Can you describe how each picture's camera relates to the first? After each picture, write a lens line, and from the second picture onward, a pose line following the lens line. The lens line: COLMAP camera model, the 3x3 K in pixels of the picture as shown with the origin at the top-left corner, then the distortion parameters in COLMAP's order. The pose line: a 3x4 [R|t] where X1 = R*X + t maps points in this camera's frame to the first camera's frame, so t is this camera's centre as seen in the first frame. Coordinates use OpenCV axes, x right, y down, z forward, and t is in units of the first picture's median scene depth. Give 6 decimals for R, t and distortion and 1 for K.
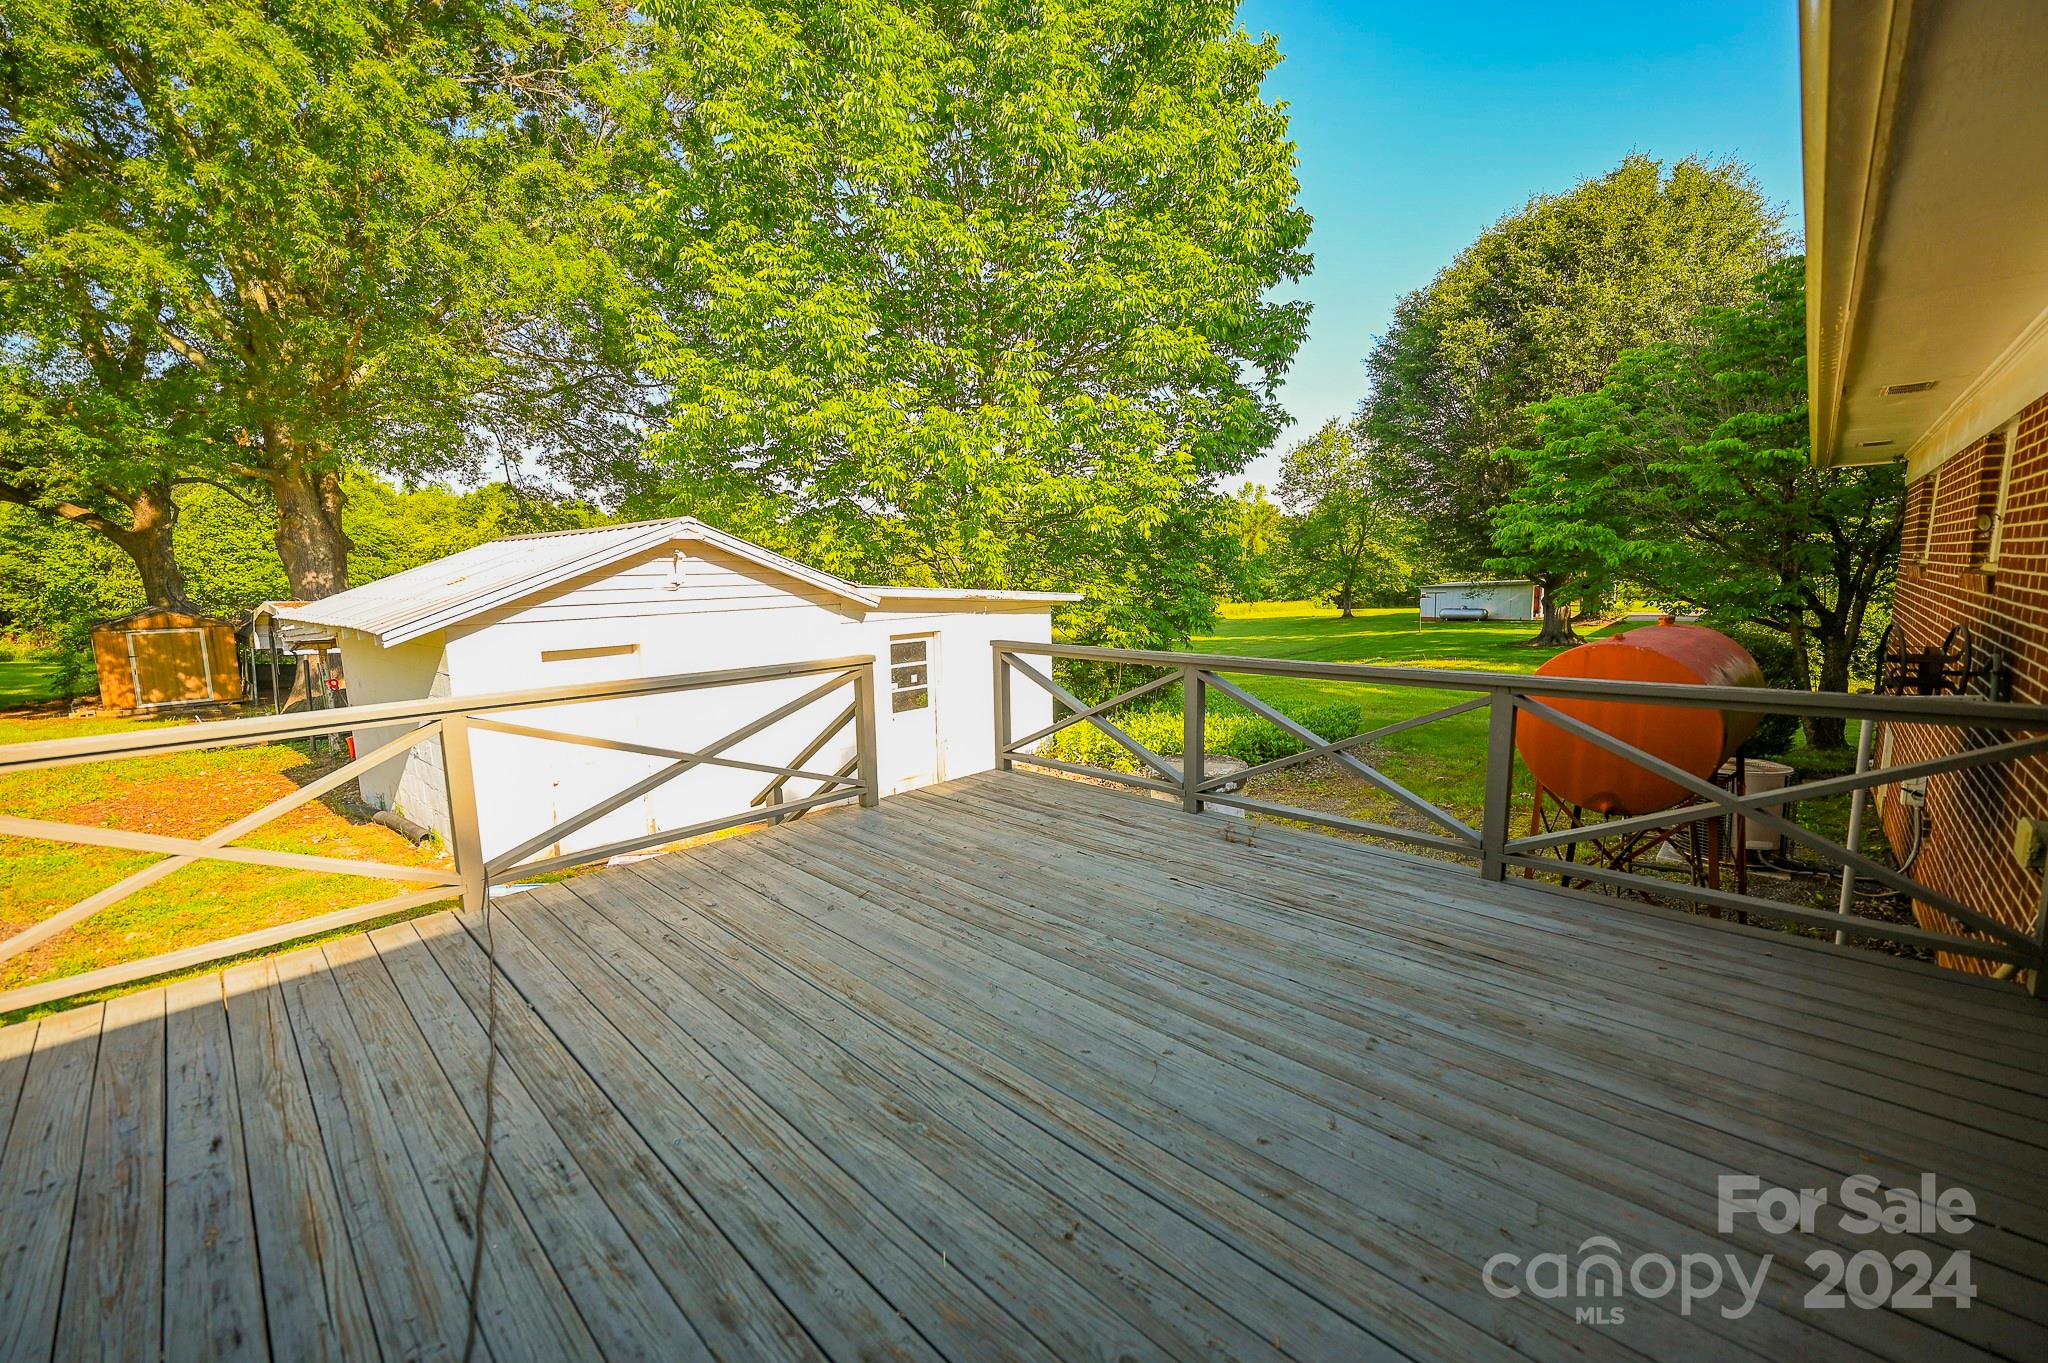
lens RADIAL K [[812.0, 0, 1023.0], [0, 812.0, 674.8], [0, 0, 1]] dist [-0.003734, 0.000635]
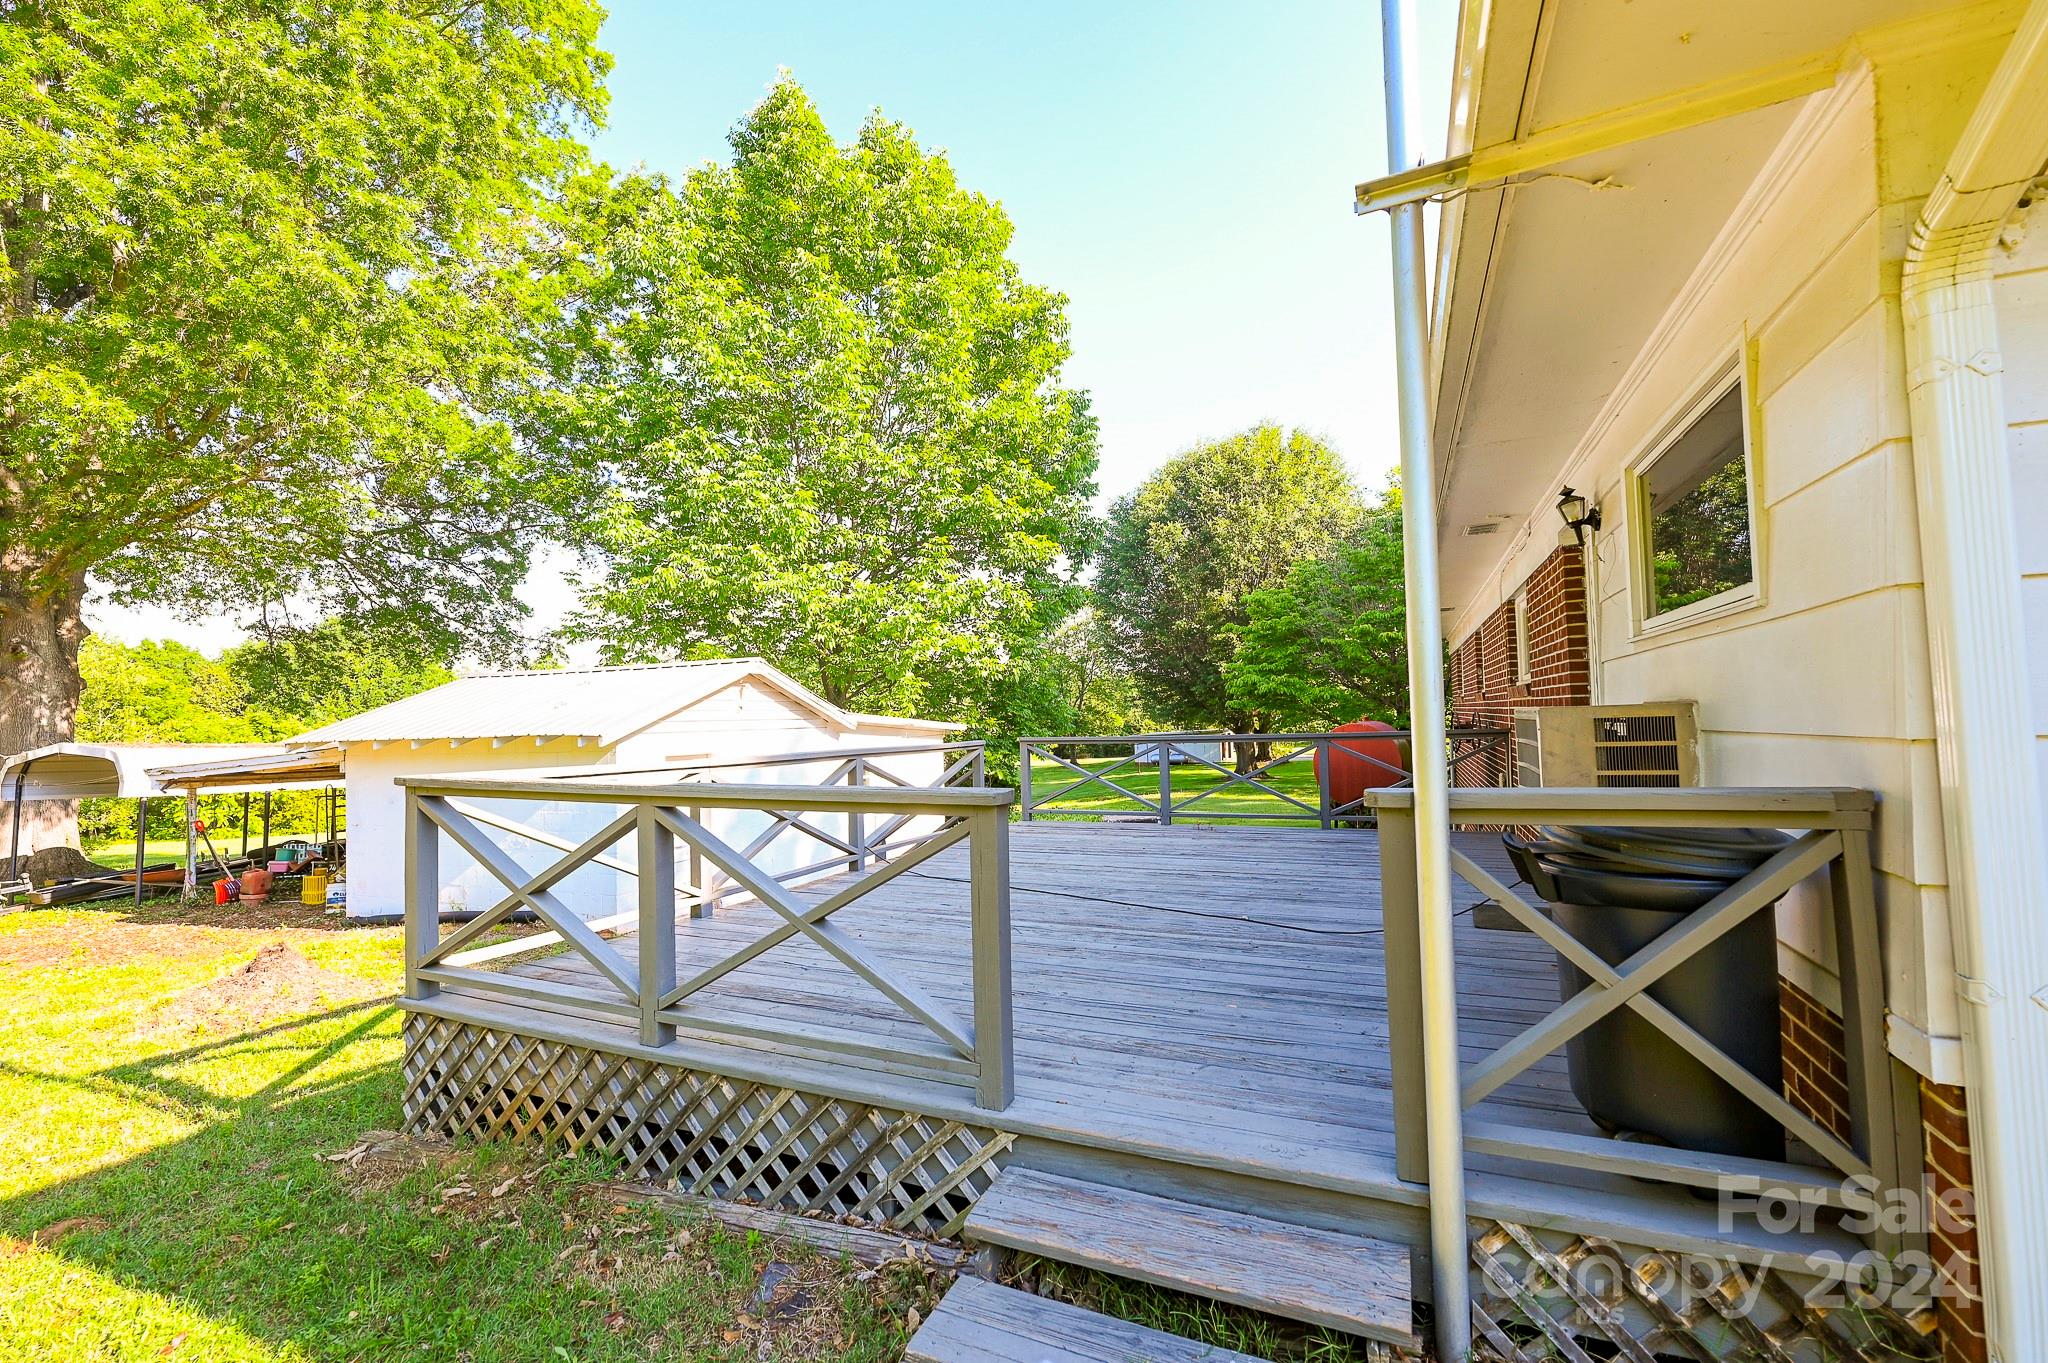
lens RADIAL K [[812.0, 0, 1030.3], [0, 812.0, 688.4], [0, 0, 1]] dist [-0.003734, 0.000635]
pose [[0.942516, 0.008177, 0.334061, -0.093867], [0.049573, 0.985217, -0.163979, 0.021144], [-0.330464, 0.171113, 0.928178, -0.083220]]
